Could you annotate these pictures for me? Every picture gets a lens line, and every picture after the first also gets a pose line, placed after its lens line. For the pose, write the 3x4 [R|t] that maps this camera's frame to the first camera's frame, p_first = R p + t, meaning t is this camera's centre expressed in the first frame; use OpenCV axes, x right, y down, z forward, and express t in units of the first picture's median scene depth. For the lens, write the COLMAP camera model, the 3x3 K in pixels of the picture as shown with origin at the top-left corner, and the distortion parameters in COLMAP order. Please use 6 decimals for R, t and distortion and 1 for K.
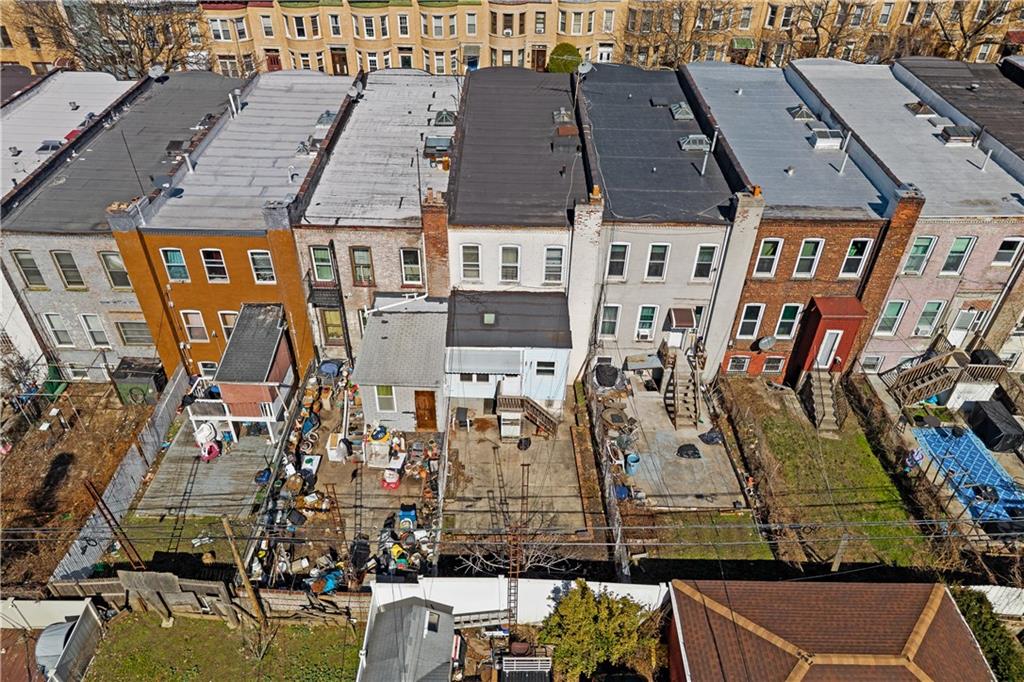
lens RADIAL K [[698.2, 0, 509.4], [0, 698.2, 307.0], [0, 0, 1]] dist [-0.000418, -0.000852]
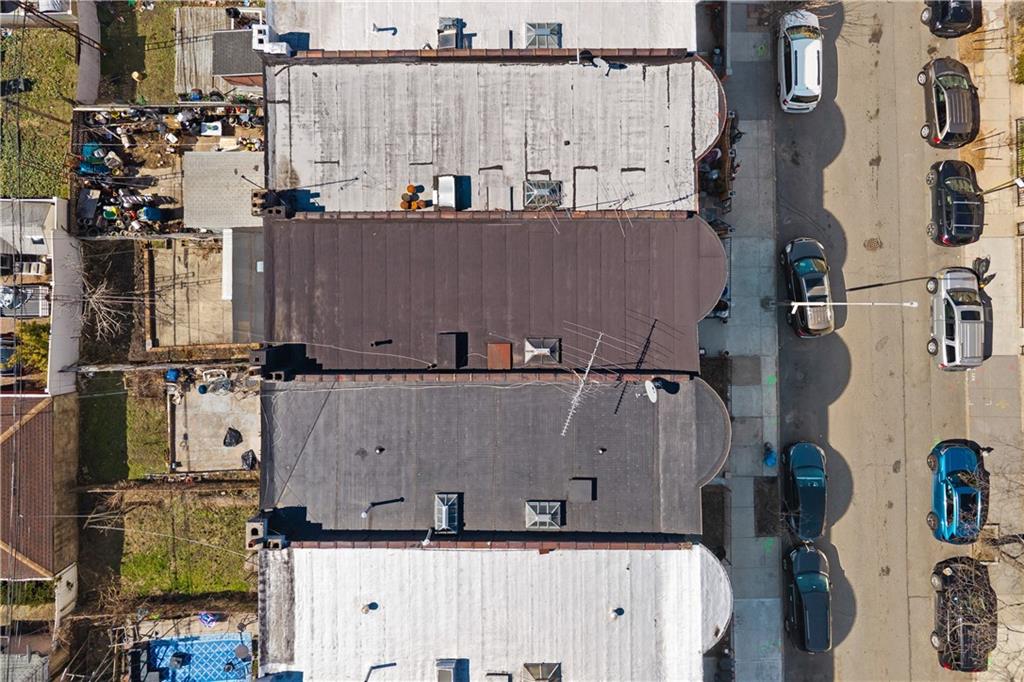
lens RADIAL K [[698.2, 0, 509.4], [0, 698.2, 307.0], [0, 0, 1]] dist [-0.000418, -0.000852]
pose [[0.004481, 0.999865, -0.015779, 0.053923], [-0.611706, 0.015223, 0.790939, -1.079167], [0.791073, 0.006107, 0.611692, 0.661598]]
